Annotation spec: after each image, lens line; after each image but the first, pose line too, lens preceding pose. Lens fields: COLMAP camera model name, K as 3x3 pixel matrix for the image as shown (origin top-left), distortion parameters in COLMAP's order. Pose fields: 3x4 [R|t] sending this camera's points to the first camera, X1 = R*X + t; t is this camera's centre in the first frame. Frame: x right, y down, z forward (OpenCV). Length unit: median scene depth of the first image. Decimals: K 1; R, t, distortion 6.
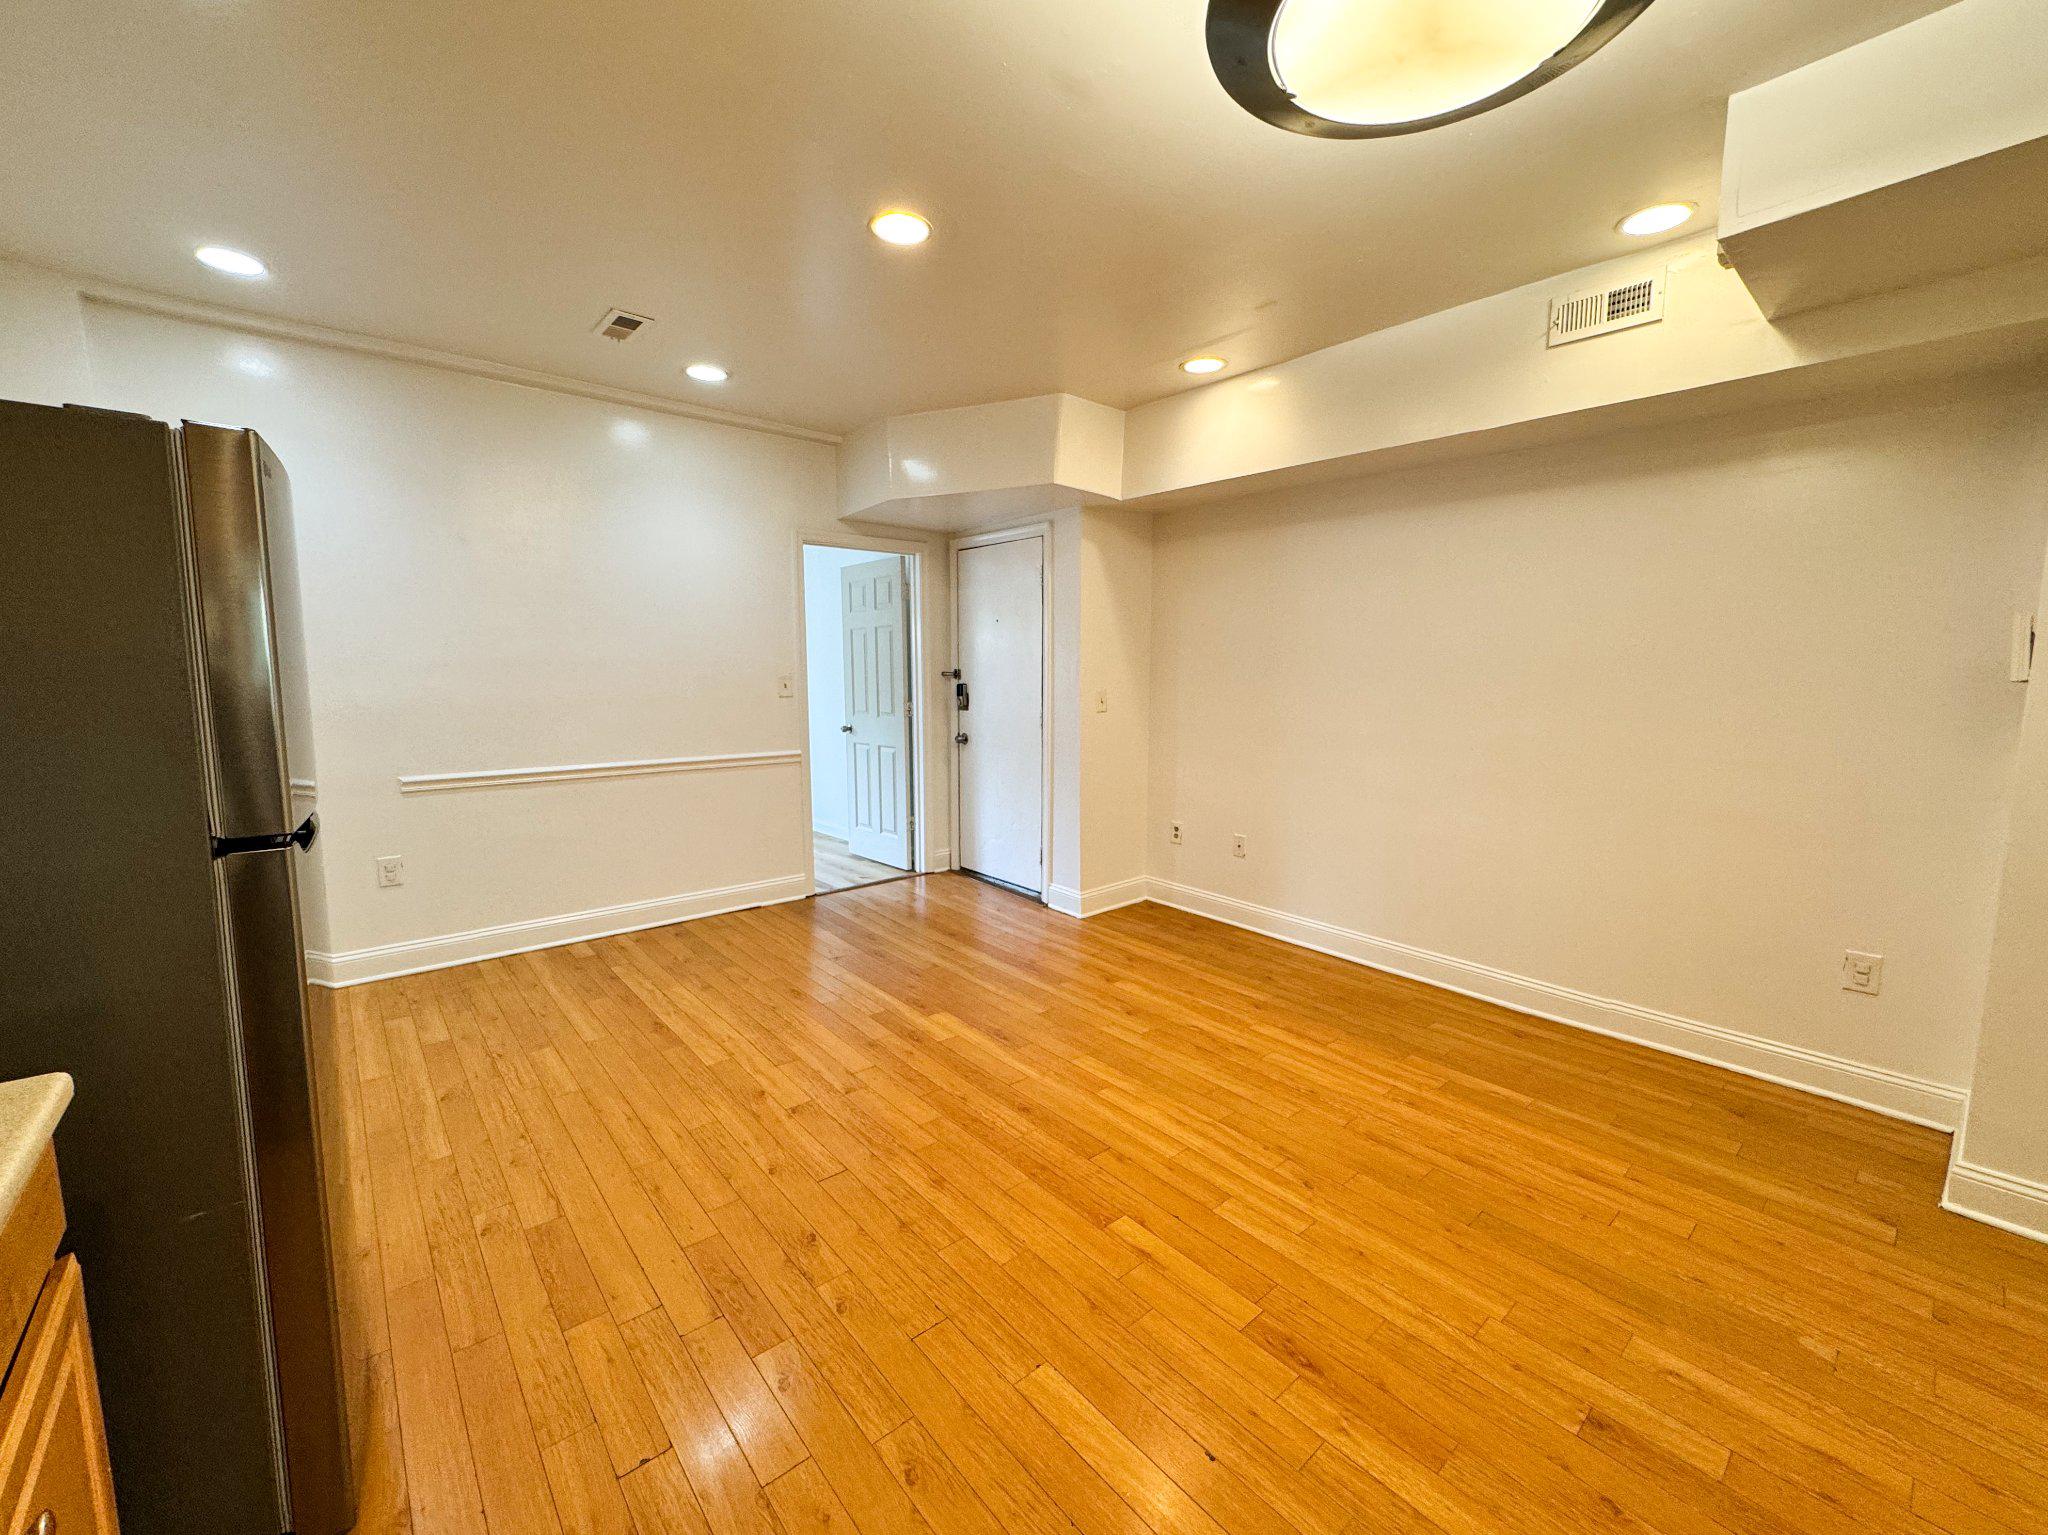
lens RADIAL K [[834.0, 0, 1031.1], [0, 834.0, 759.5], [0, 0, 1]] dist [-0.000337, 0.000072]
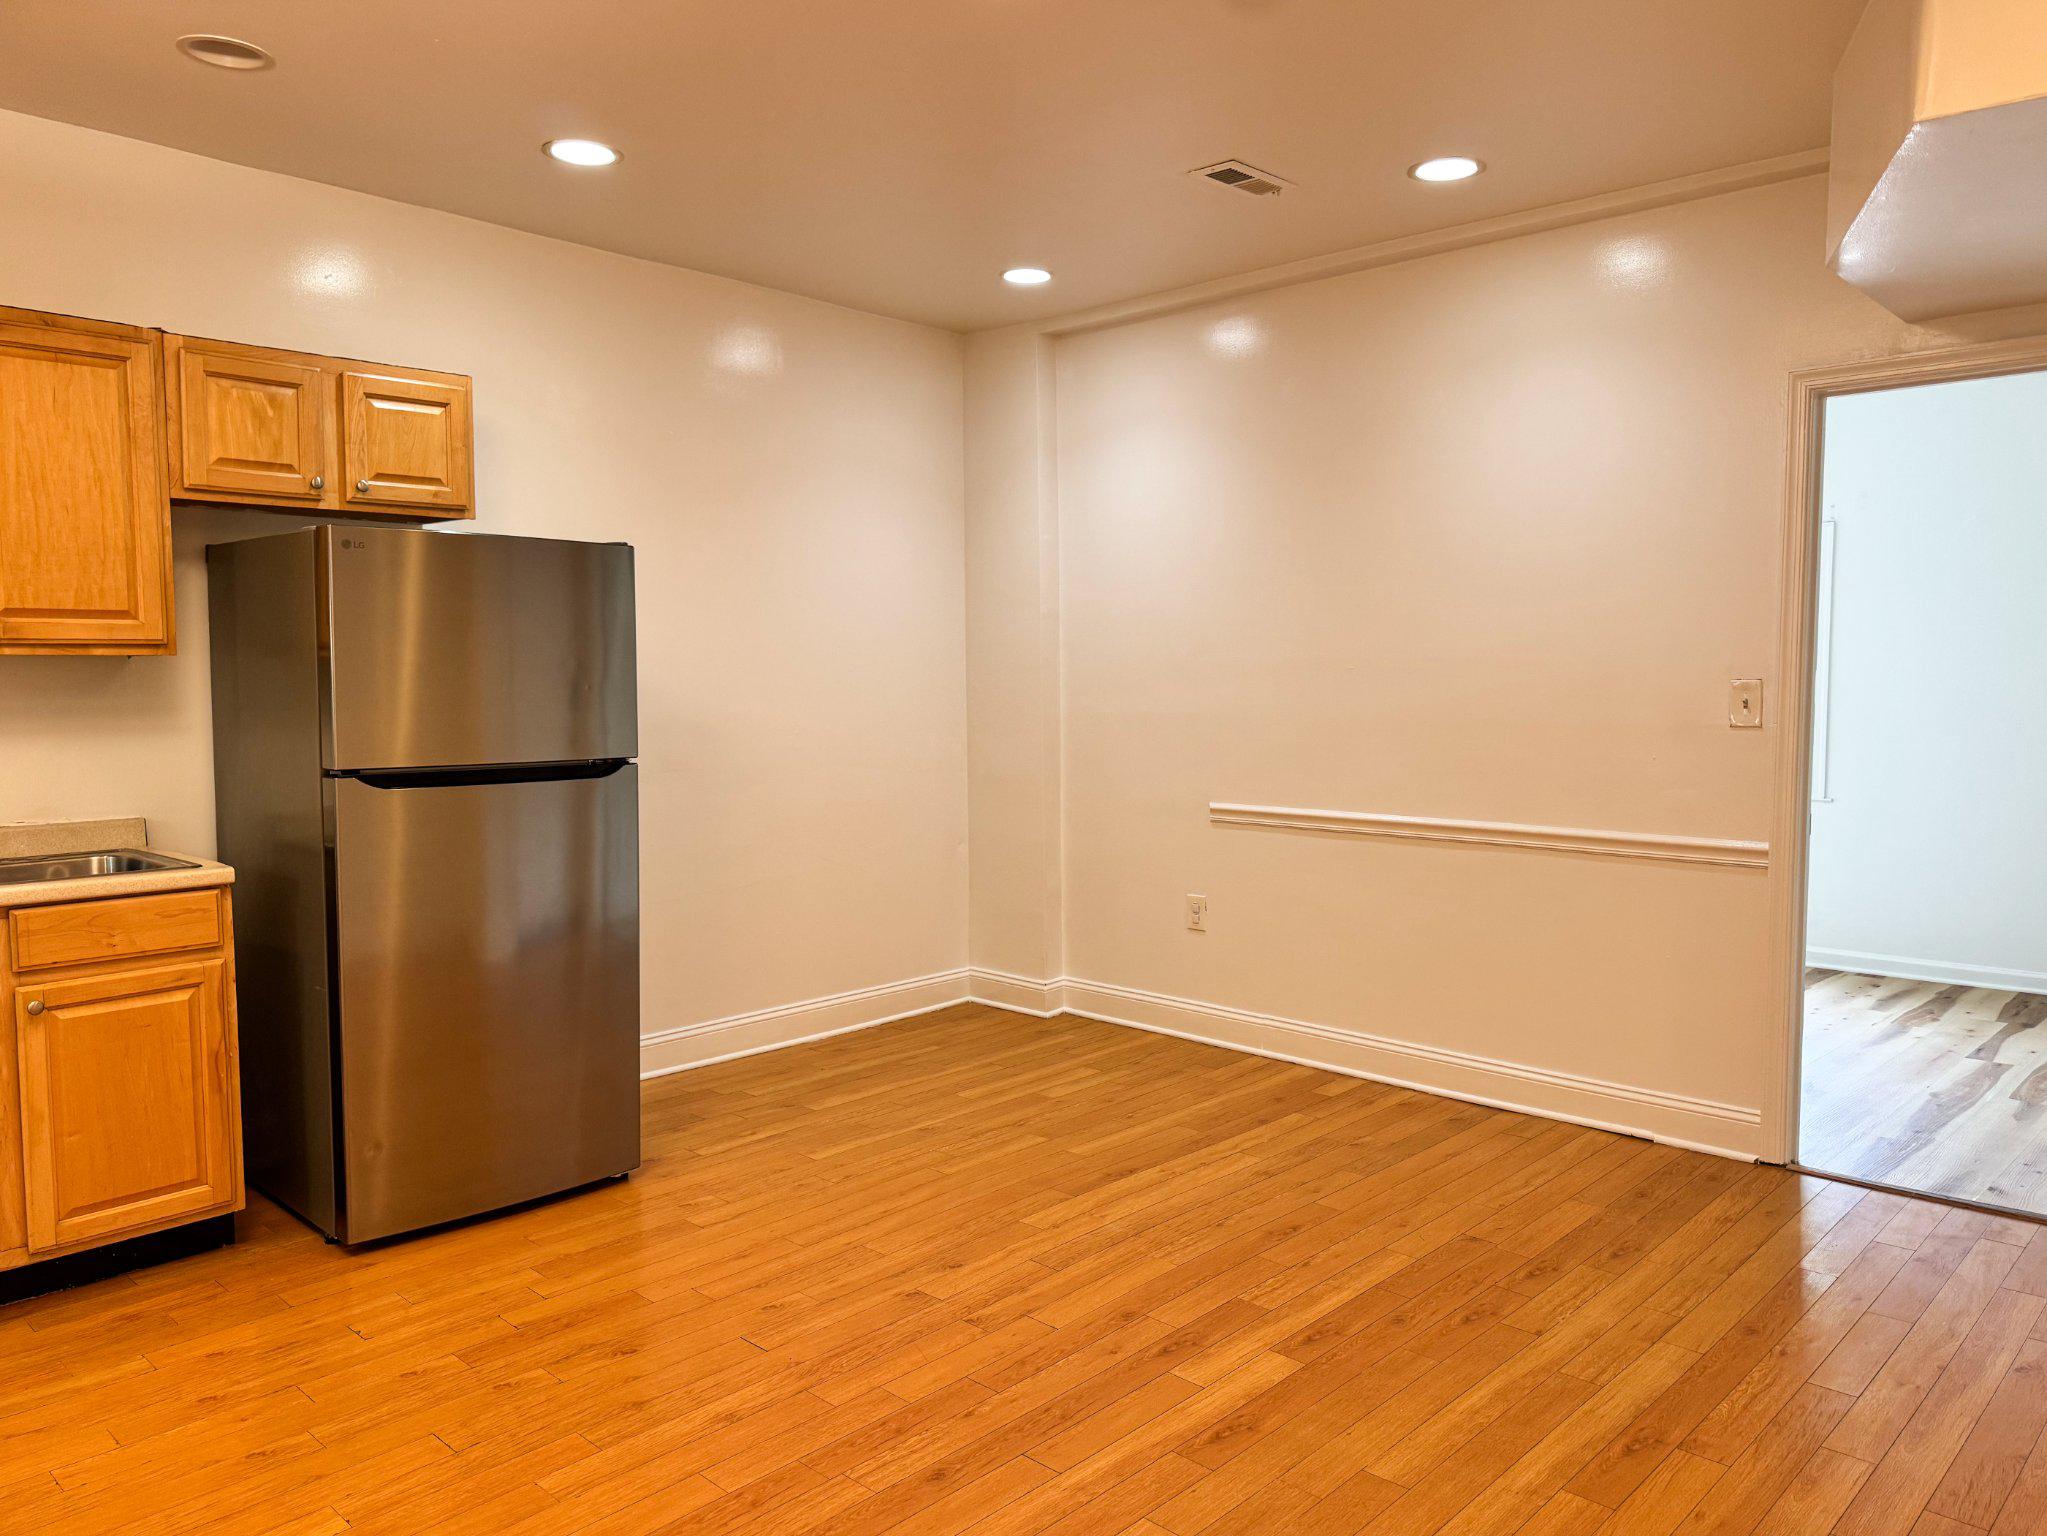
lens RADIAL K [[1491.2, 0, 1023.5], [0, 1491.2, 768.0], [0, 0, 1]] dist [0.061044, -0.071575]
pose [[0.086650, 0.061965, -0.994310, 0.796117], [-0.108106, 0.992755, 0.052447, -0.079690], [0.990356, 0.102947, 0.092721, 0.774459]]
